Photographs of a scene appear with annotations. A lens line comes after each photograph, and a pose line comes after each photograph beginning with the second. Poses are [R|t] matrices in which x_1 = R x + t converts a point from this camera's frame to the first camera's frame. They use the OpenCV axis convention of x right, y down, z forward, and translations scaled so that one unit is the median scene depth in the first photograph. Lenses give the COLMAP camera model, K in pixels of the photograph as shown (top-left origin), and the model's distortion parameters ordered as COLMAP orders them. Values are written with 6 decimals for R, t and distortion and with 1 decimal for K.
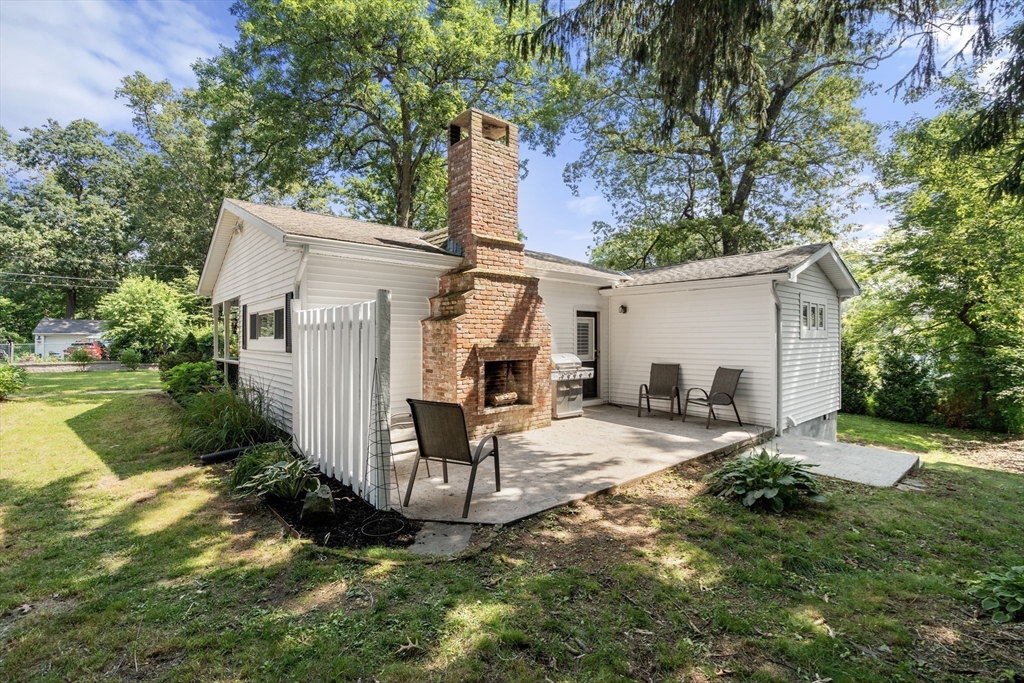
lens RADIAL K [[464.3, 0, 514.5], [0, 464.3, 334.6], [0, 0, 1]] dist [-0.004515, 0.000305]
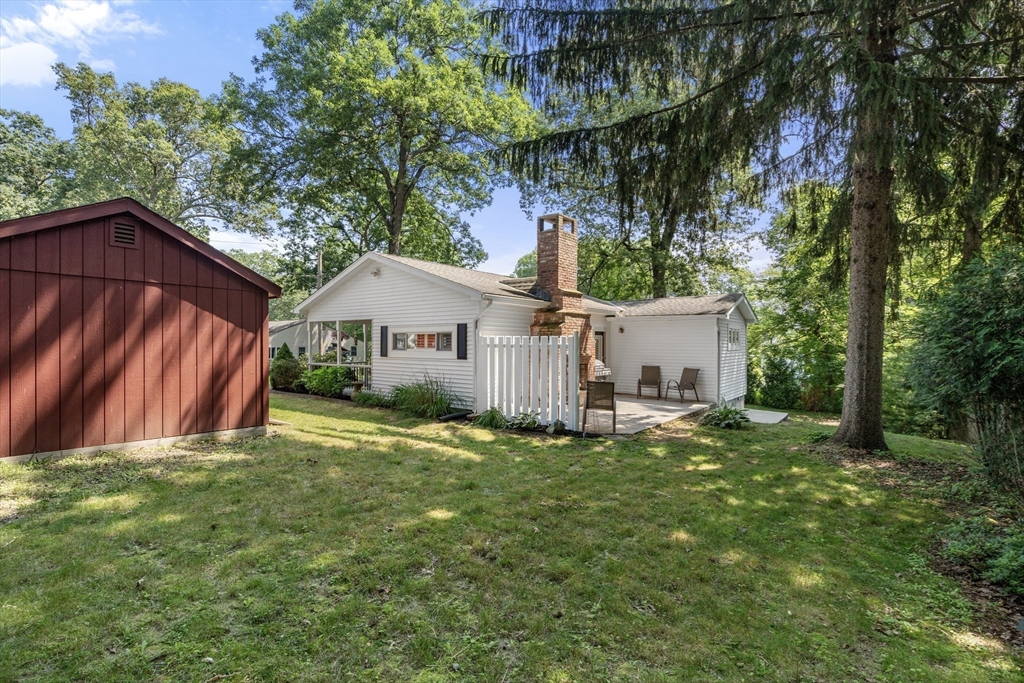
lens RADIAL K [[477.2, 0, 520.5], [0, 477.2, 340.6], [0, 0, 1]] dist [-0.009745, -0.000021]
pose [[0.979695, 0.006836, 0.200378, -0.533975], [-0.007681, 0.999965, 0.003441, -0.031182], [-0.200348, -0.004910, 0.979713, -0.619855]]
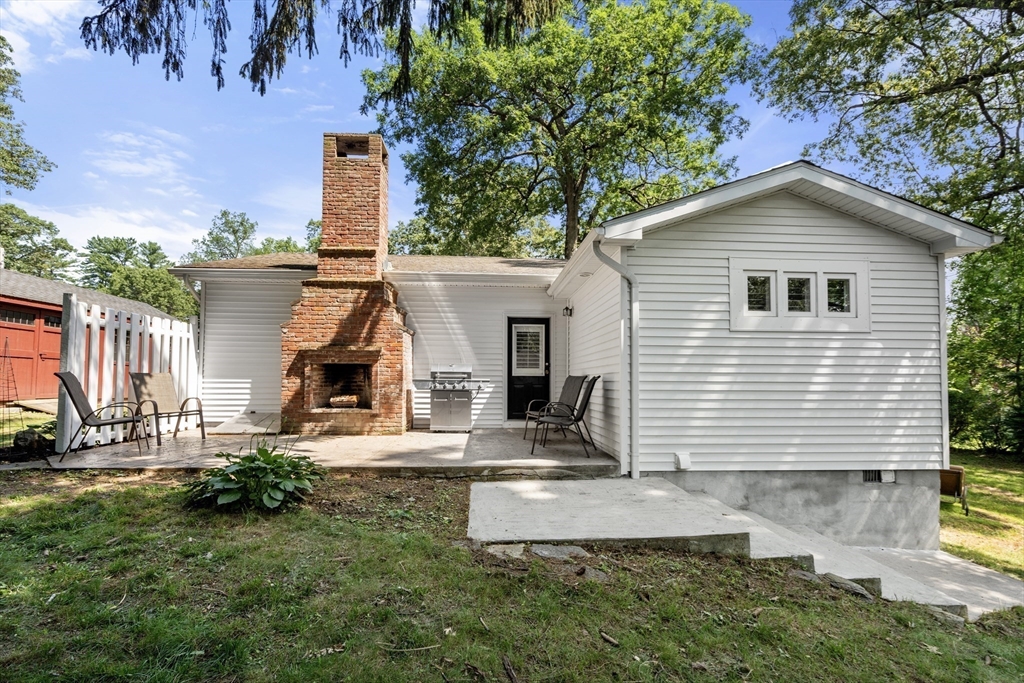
lens RADIAL K [[468.5, 0, 511.7], [0, 468.5, 365.0], [0, 0, 1]] dist [-0.001188, 0.000003]
pose [[0.790566, -0.013221, -0.612233, 0.870133], [-0.003693, 0.999646, -0.026356, 0.080119], [0.612365, 0.023097, 0.790238, 0.386047]]
